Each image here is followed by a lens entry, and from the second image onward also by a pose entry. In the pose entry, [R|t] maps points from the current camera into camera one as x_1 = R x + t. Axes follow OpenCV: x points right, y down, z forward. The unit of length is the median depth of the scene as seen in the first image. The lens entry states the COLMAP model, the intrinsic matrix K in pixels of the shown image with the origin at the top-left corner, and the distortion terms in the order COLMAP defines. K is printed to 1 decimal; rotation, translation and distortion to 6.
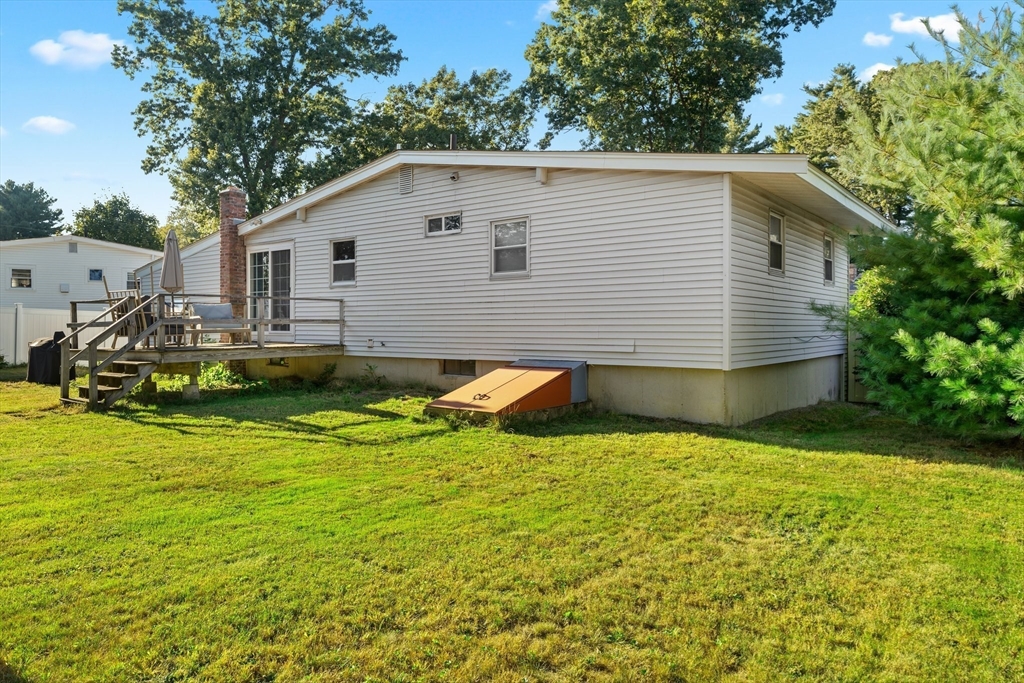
lens RADIAL K [[691.9, 0, 511.3], [0, 691.9, 332.6], [0, 0, 1]] dist [0.002238, -0.003455]
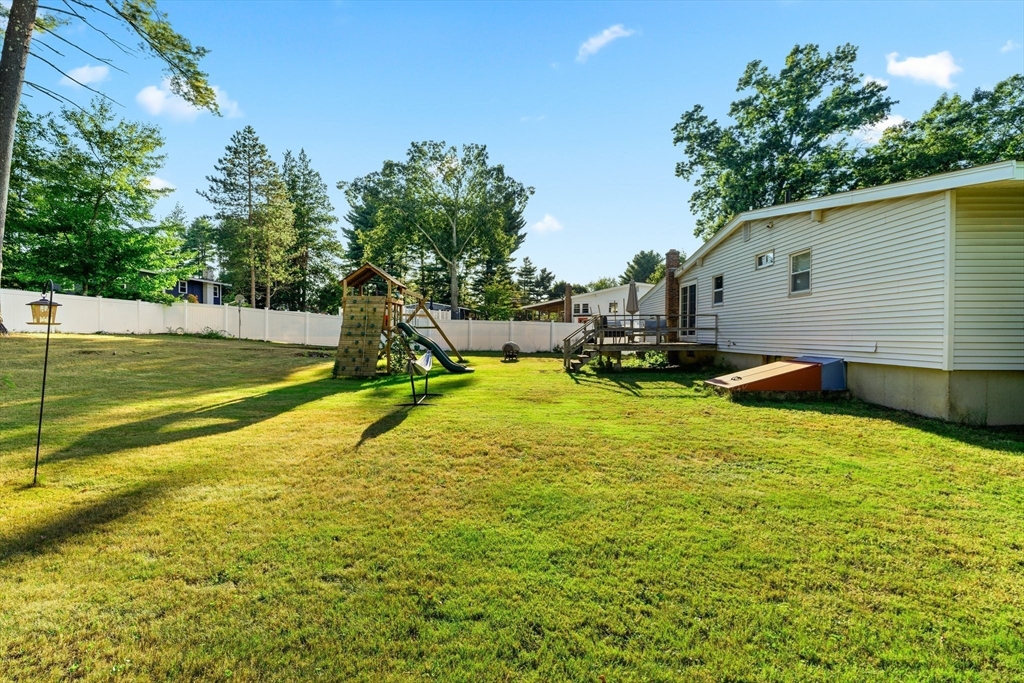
lens RADIAL K [[470.4, 0, 512.3], [0, 470.4, 344.7], [0, 0, 1]] dist [0.003020, 0.000103]
pose [[0.601913, 0.017337, -0.798373, 0.100873], [-0.003716, 0.999814, 0.018910, 0.000423], [0.798553, -0.008416, 0.601866, 0.000401]]
